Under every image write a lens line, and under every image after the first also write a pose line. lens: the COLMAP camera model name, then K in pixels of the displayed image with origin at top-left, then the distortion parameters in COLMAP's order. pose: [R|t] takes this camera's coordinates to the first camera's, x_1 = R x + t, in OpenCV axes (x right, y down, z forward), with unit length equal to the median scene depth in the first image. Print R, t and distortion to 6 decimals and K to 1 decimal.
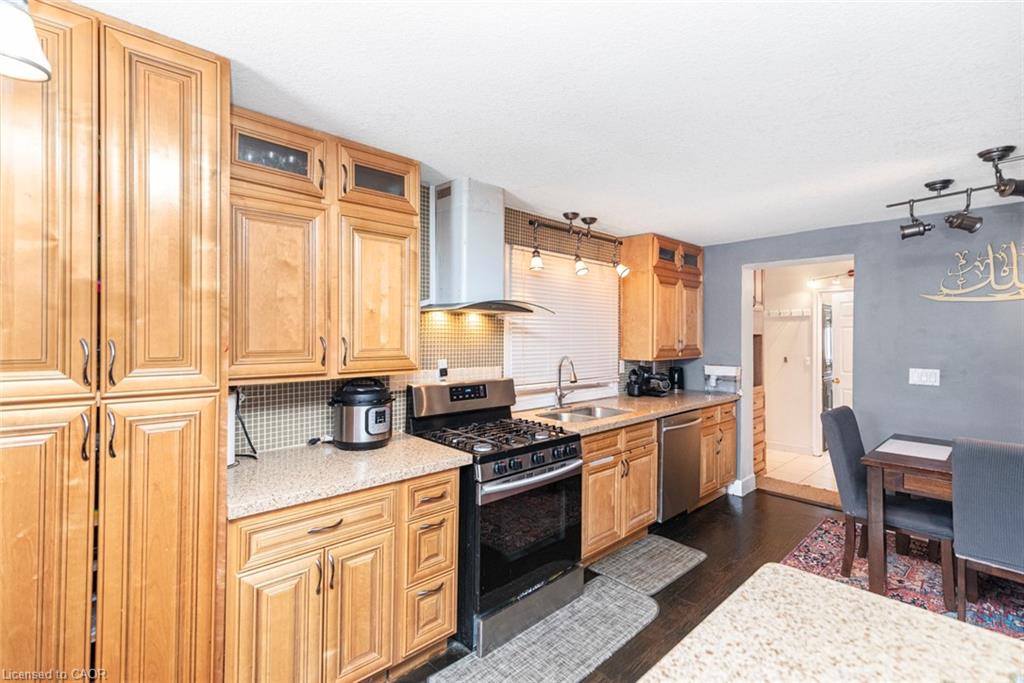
lens RADIAL K [[471.5, 0, 509.4], [0, 471.5, 335.9], [0, 0, 1]] dist [0.016615, -0.000069]
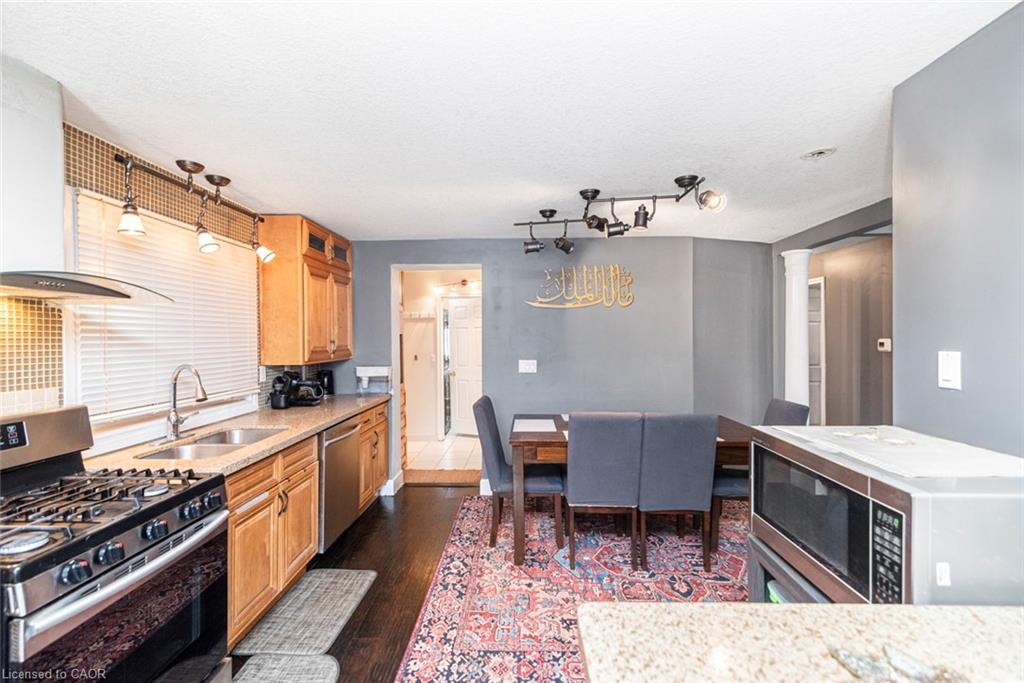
lens RADIAL K [[462.9, 0, 512.9], [0, 462.9, 340.6], [0, 0, 1]] dist [0.012681, -0.000881]
pose [[0.706853, -0.013896, 0.707224, -0.028513], [0.009797, 0.999903, 0.009855, 0.005440], [-0.707293, -0.000038, 0.706921, 0.172607]]
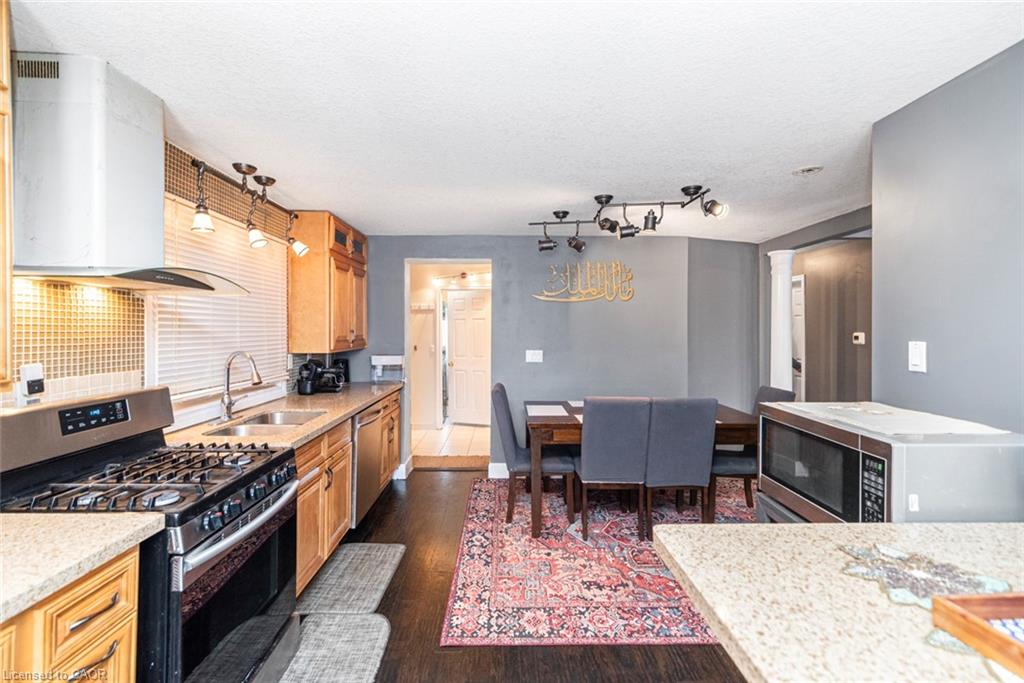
lens RADIAL K [[467.1, 0, 512.8], [0, 467.1, 330.1], [0, 0, 1]] dist [0.011920, -0.000077]
pose [[0.674683, -0.004510, 0.738094, -0.151895], [0.002157, 0.999989, 0.004138, 0.007280], [-0.738104, -0.001199, 0.674686, 0.170644]]
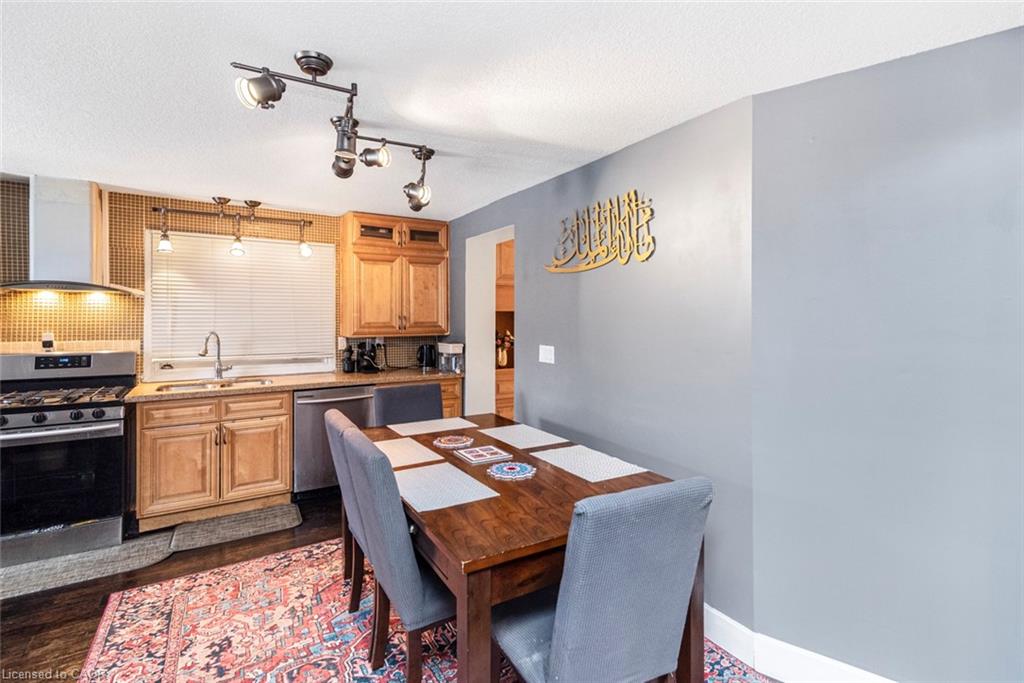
lens RADIAL K [[491.5, 0, 512.9], [0, 491.5, 317.7], [0, 0, 1]] dist [0.011947, -0.000664]
pose [[0.977304, -0.003717, -0.211811, 1.083935], [0.003868, 0.999992, 0.000300, 0.014865], [0.211808, -0.001113, 0.977311, 0.050401]]
